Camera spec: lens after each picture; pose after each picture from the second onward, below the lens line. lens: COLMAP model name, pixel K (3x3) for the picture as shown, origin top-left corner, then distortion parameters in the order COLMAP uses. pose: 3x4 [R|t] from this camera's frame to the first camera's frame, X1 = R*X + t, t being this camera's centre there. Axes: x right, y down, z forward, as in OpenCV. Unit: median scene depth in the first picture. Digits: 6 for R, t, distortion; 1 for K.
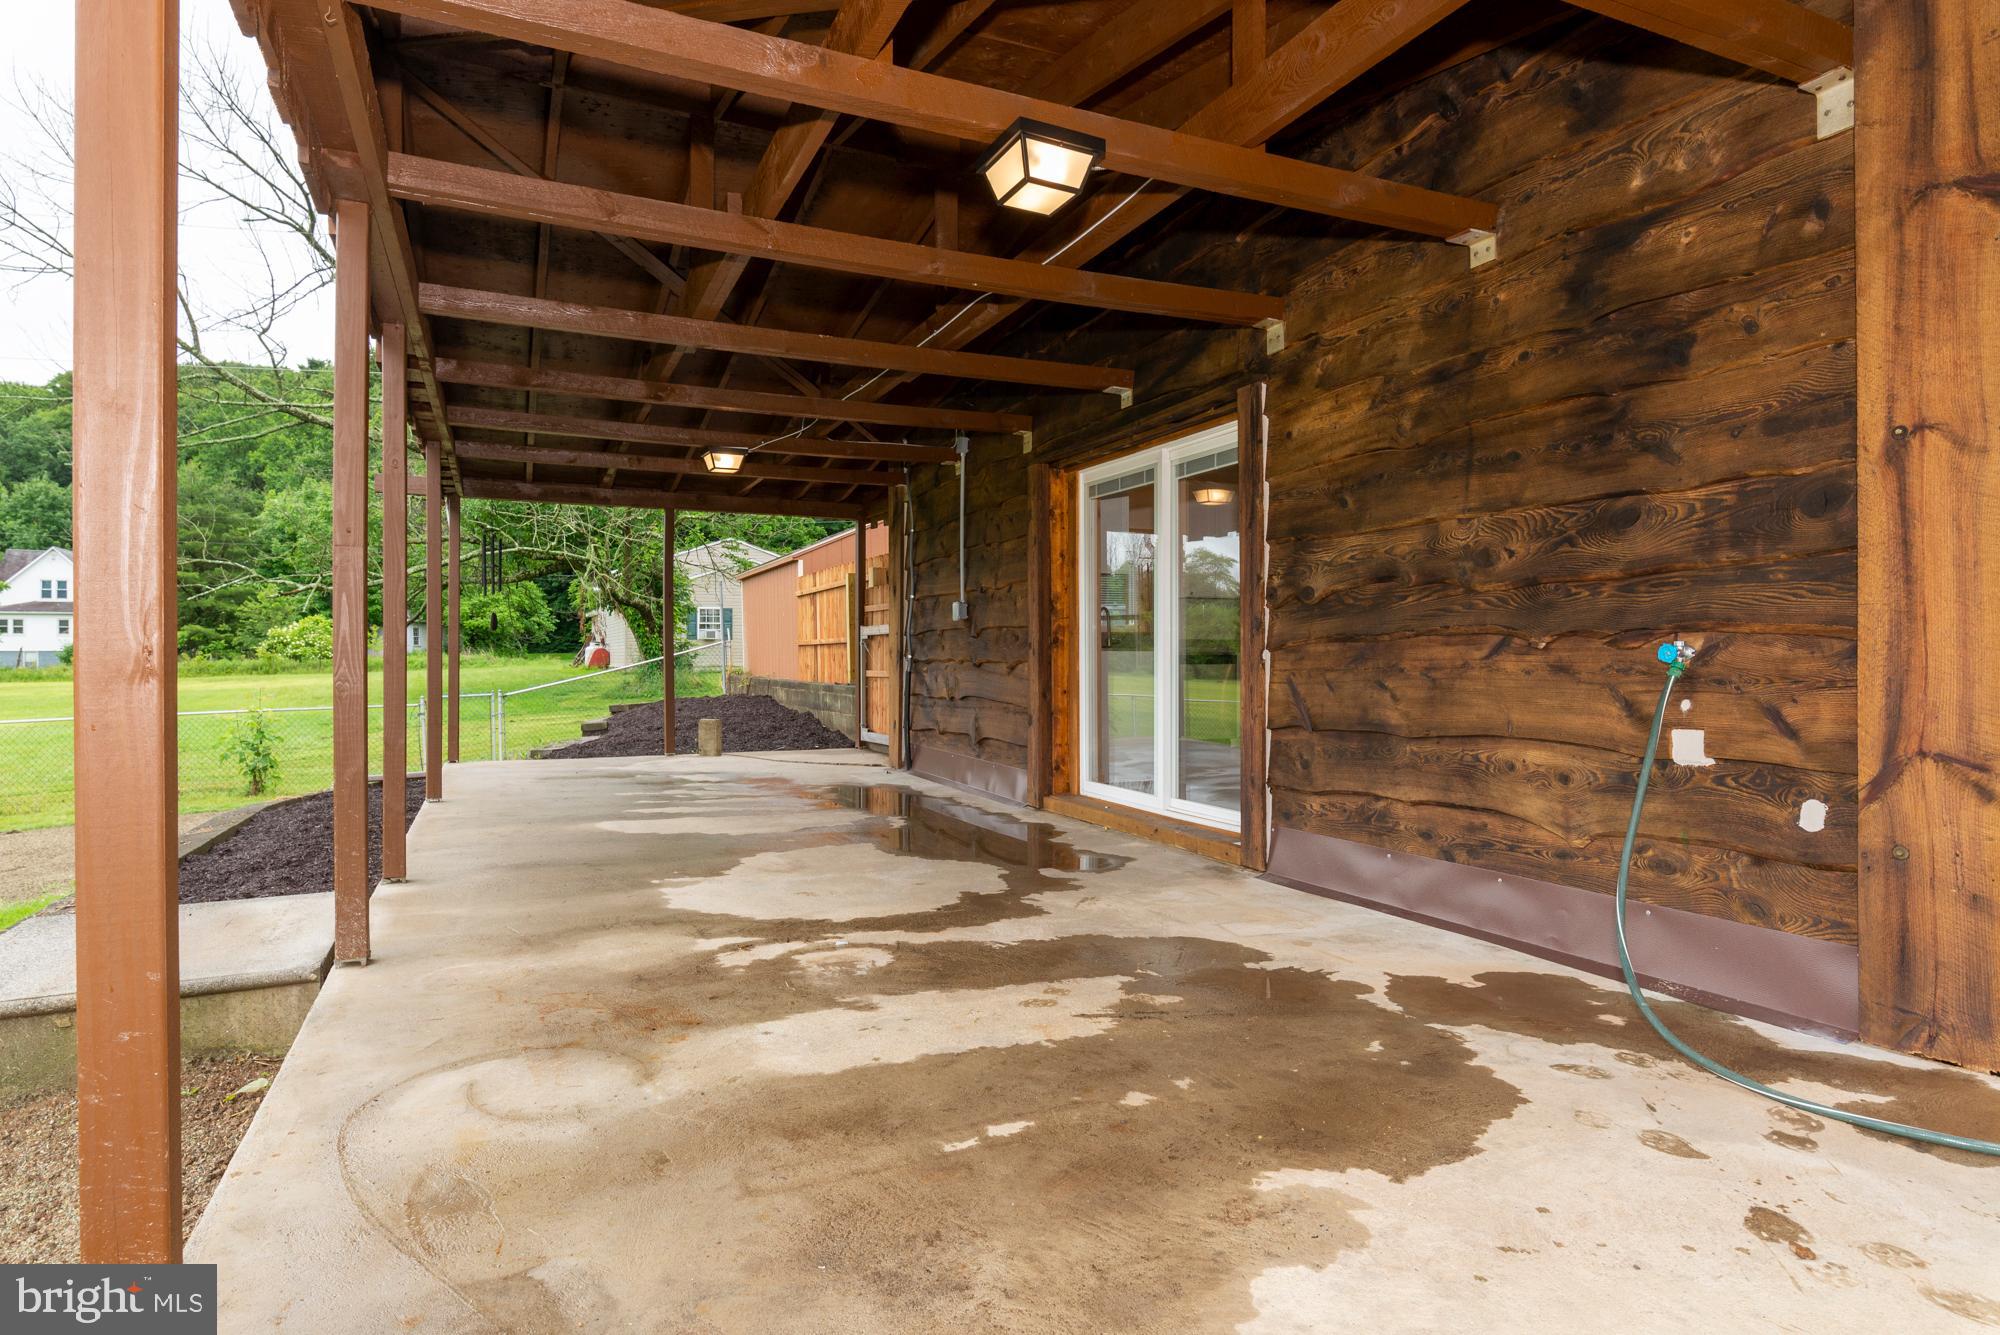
lens RADIAL K [[1086.0, 0, 995.7], [0, 1086.0, 650.8], [0, 0, 1]] dist [-0.004577, 0.002082]
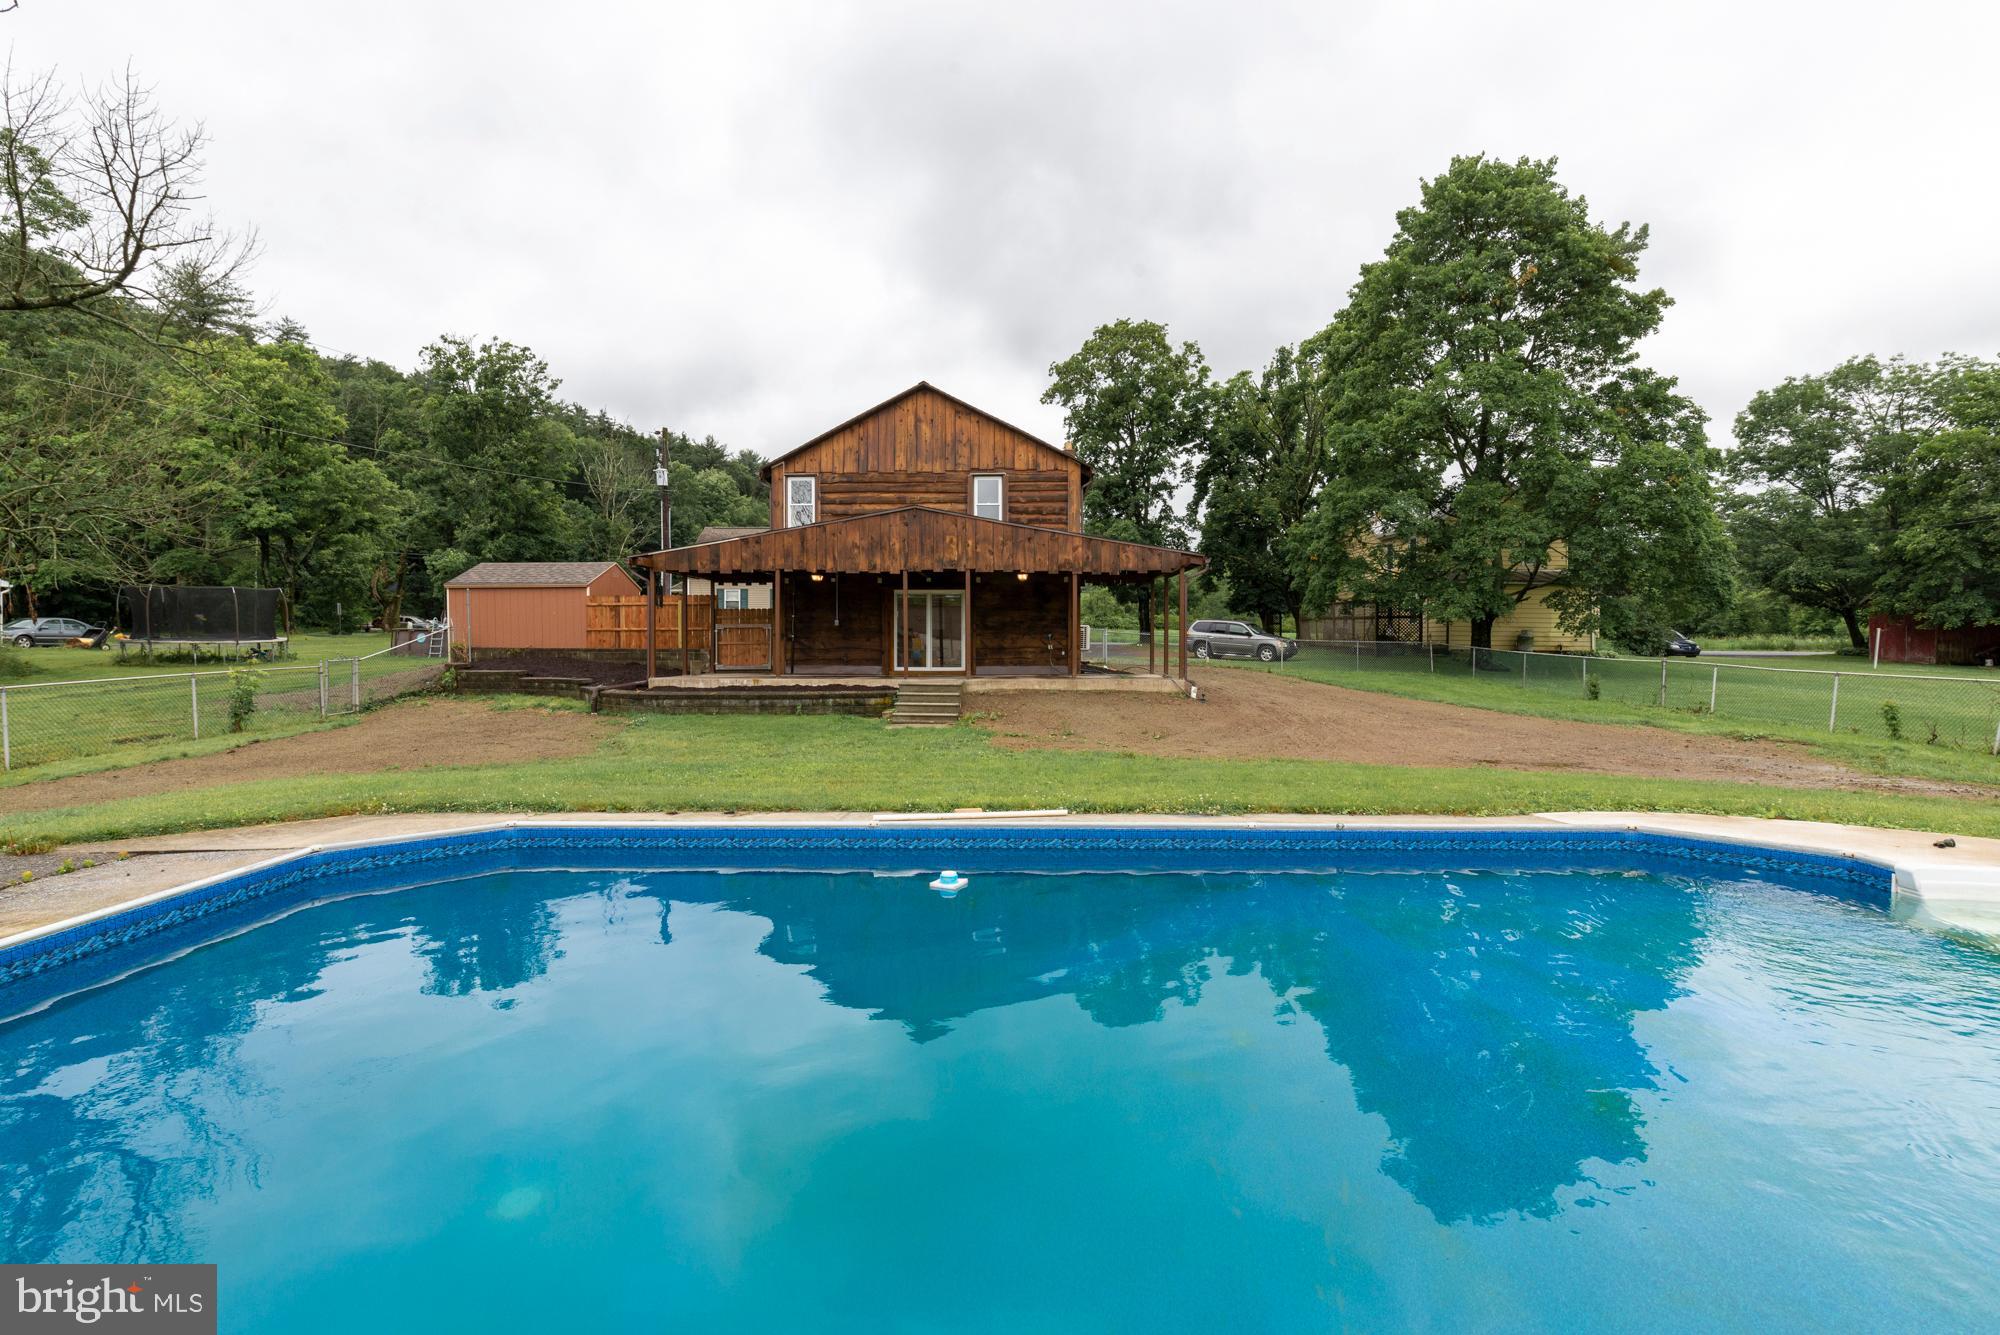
lens RADIAL K [[875.0, 0, 989.5], [0, 875.0, 653.3], [0, 0, 1]] dist [0.001988, -0.000497]
pose [[0.448528, -0.002973, 0.893764, -4.880417], [-0.006073, 0.999961, 0.006374, 0.083336], [-0.893748, -0.008287, 0.448493, -1.418990]]
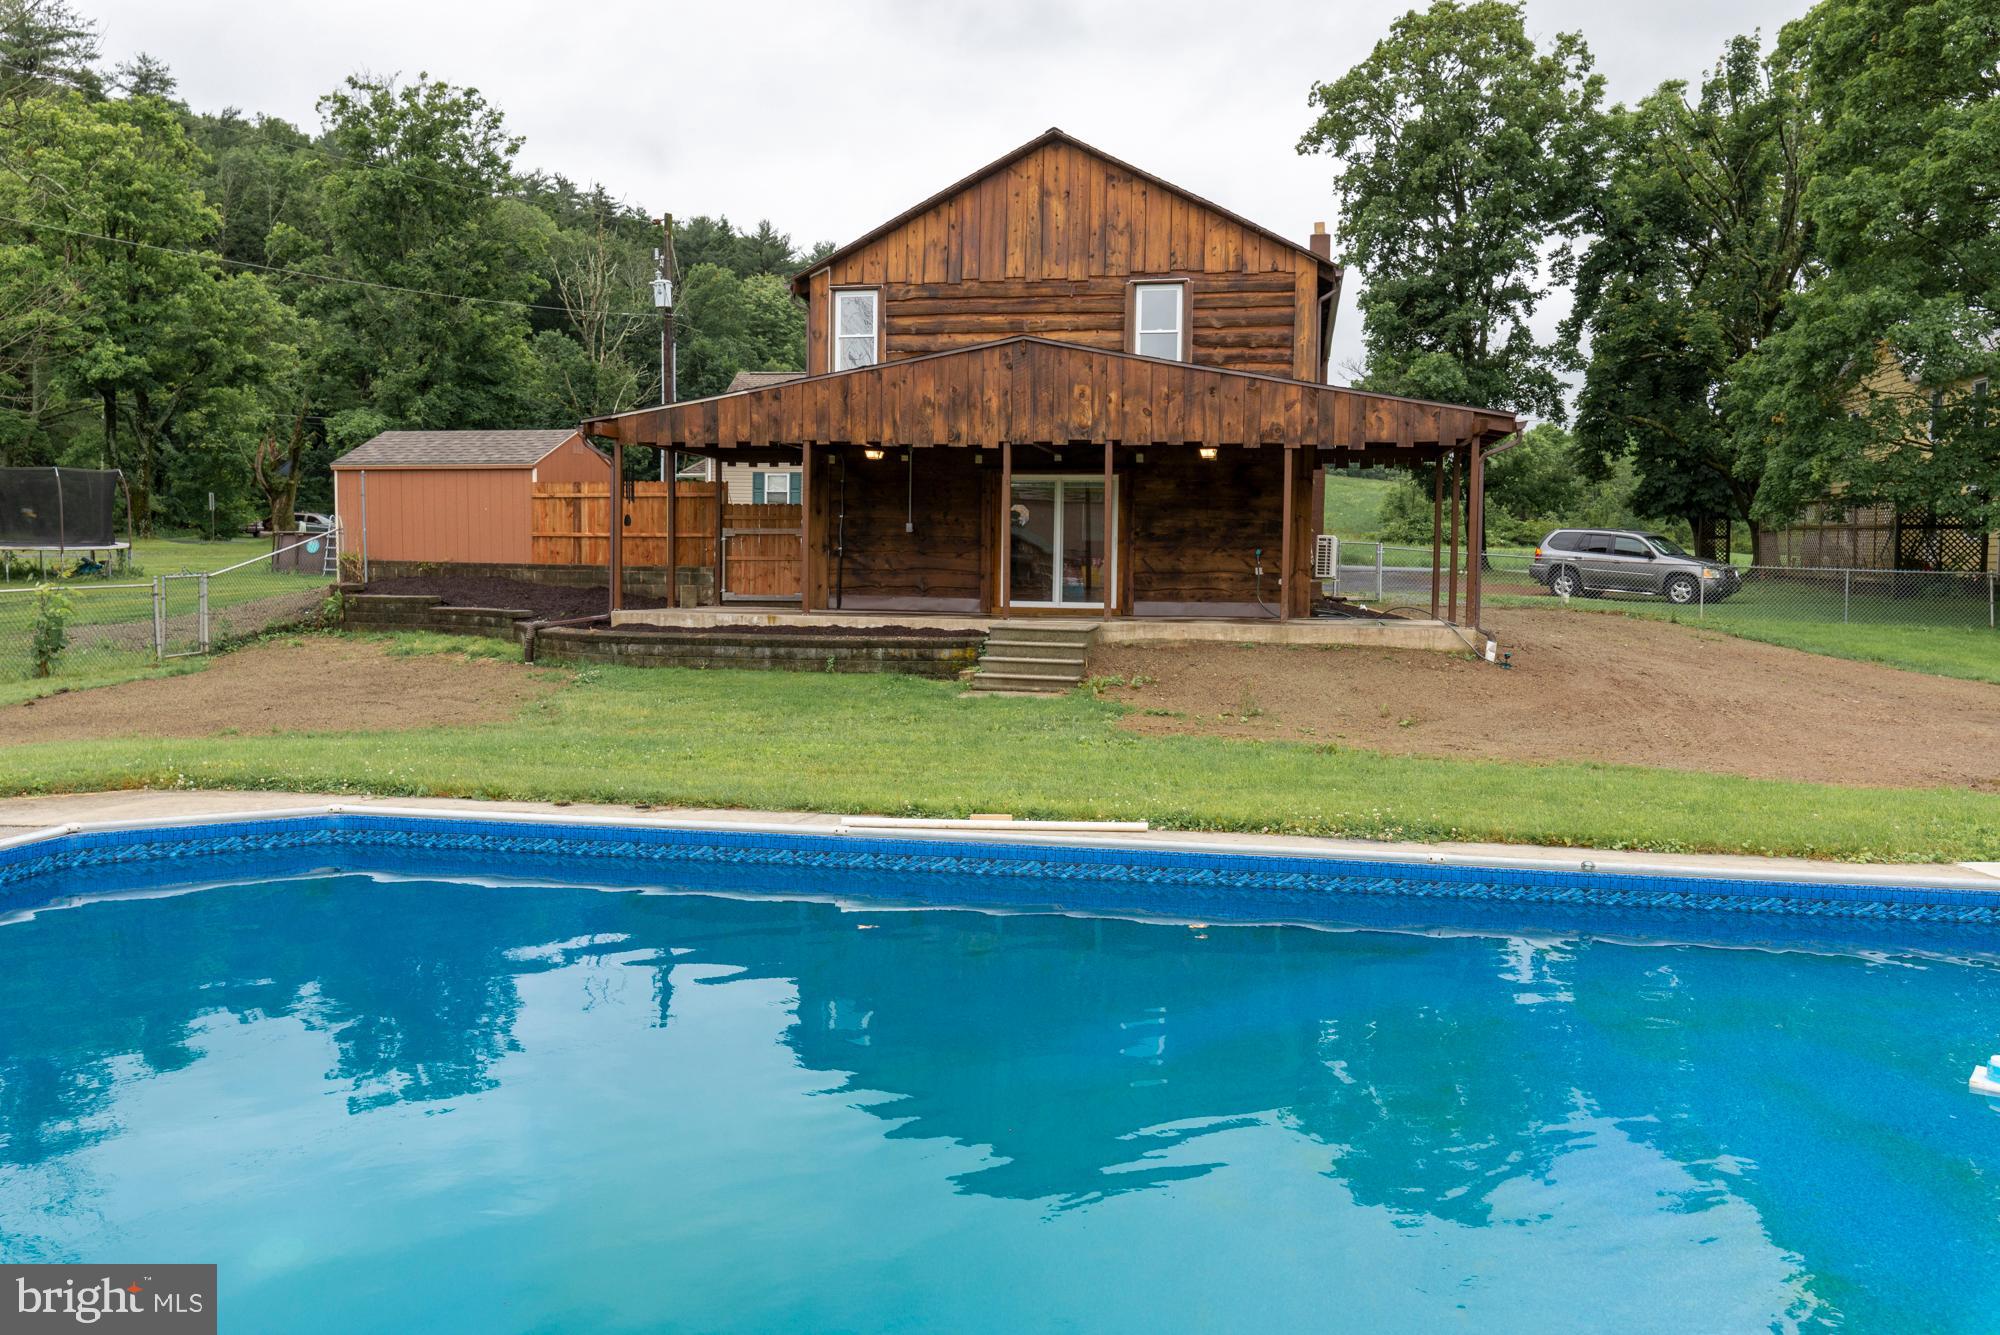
lens RADIAL K [[1472.6, 0, 985.9], [0, 1472.6, 640.8], [0, 0, 1]] dist [0.001760, -0.008638]
pose [[0.586204, -0.027746, 0.809688, -4.870421], [-0.019352, 0.998649, 0.048231, 0.091124], [-0.809932, -0.043942, 0.584875, -1.724630]]
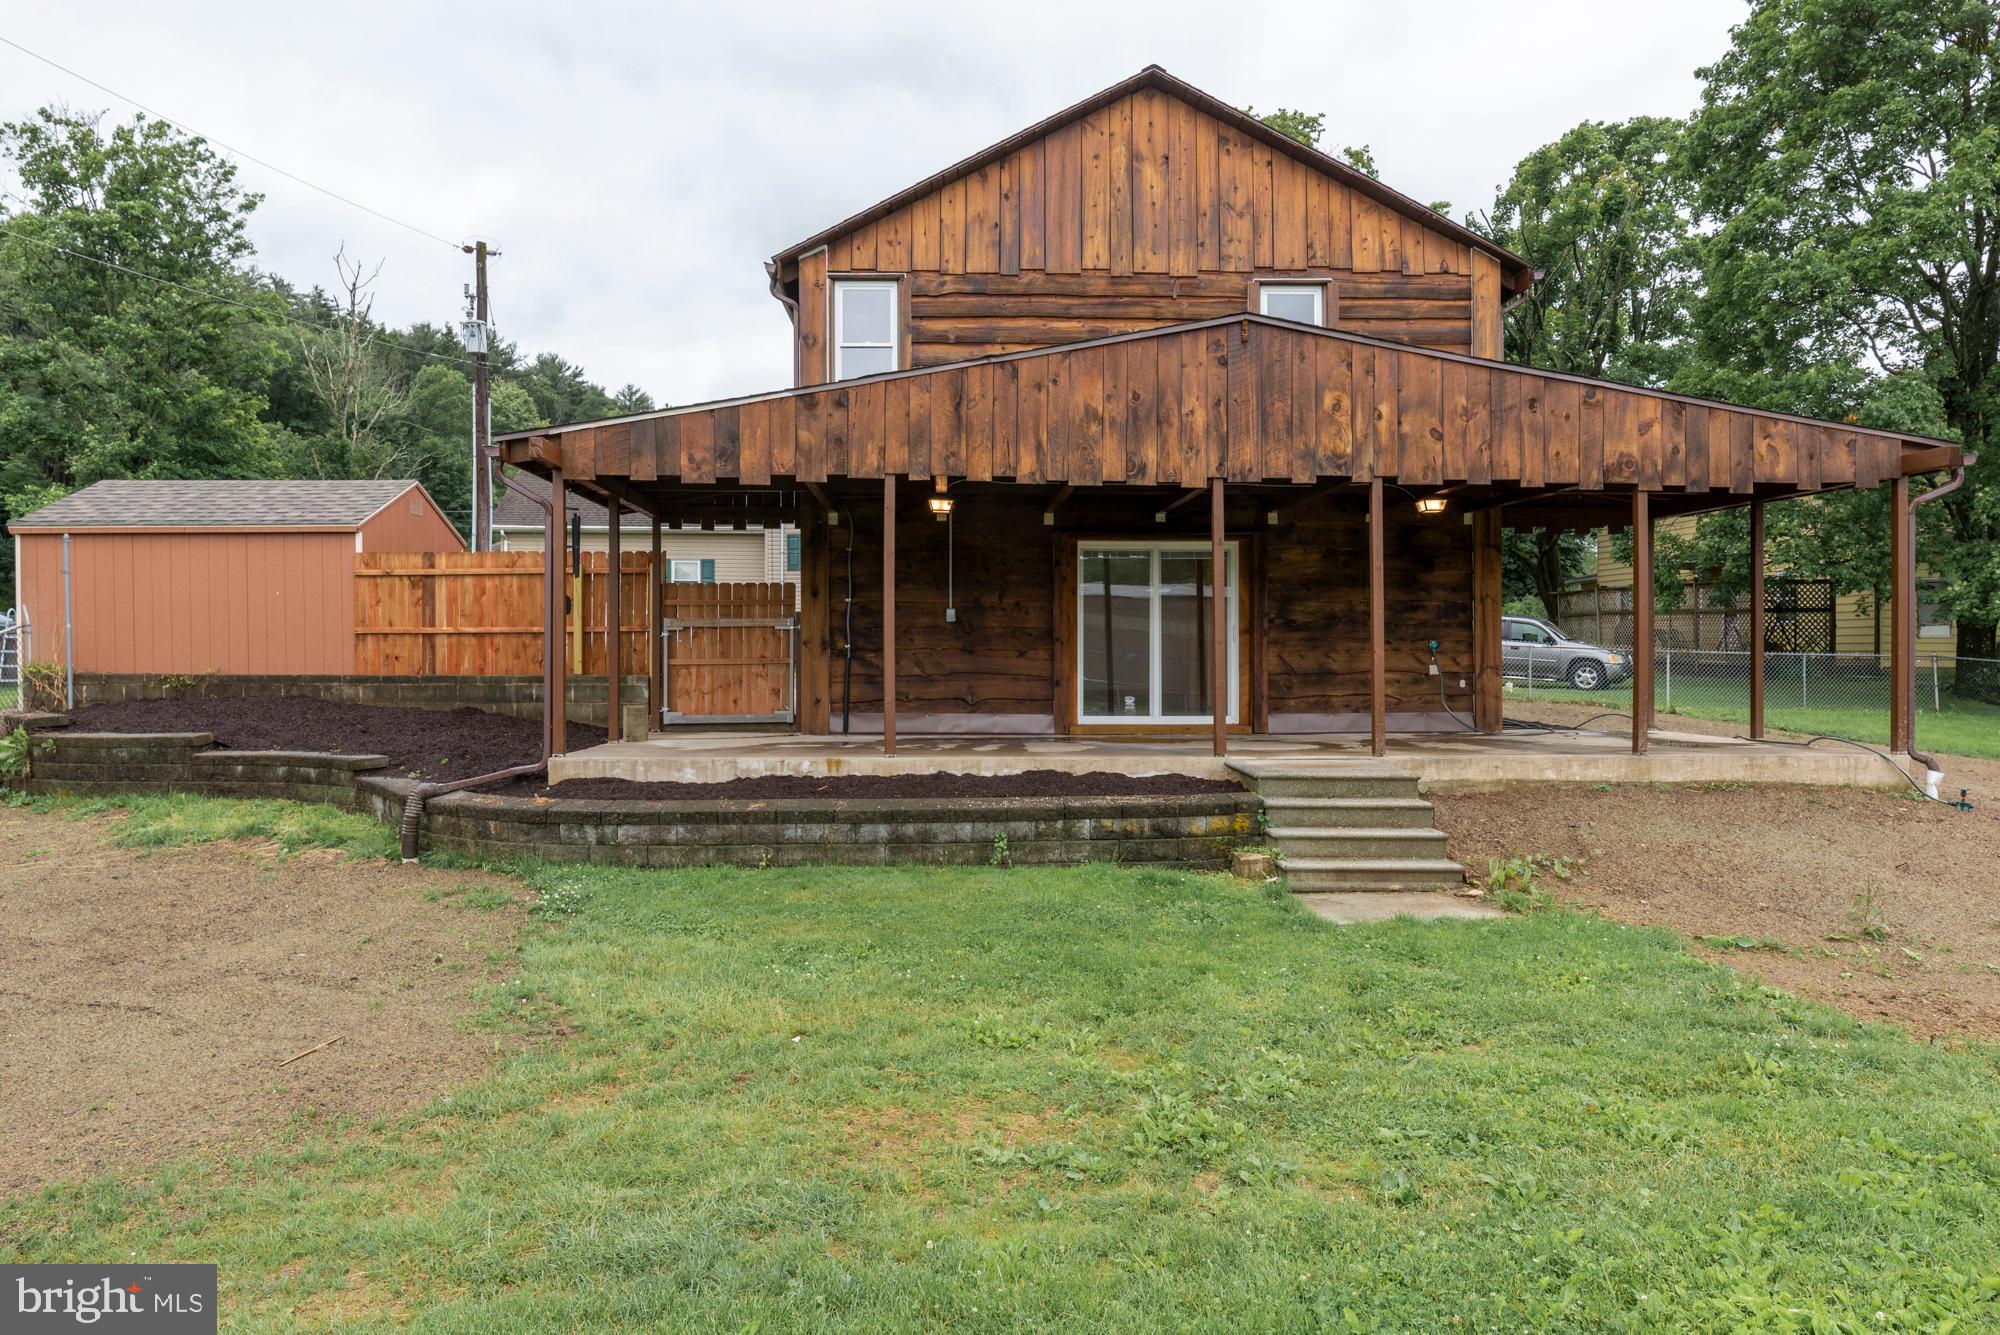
lens RADIAL K [[1315.9, 0, 1004.1], [0, 1315.9, 647.4], [0, 0, 1]] dist [-0.003426, 0.000737]
pose [[0.386765, 0.011151, 0.922111, -3.564500], [-0.004271, 0.999938, -0.010300, 0.054955], [-0.922169, 0.000045, 0.386788, 0.510433]]
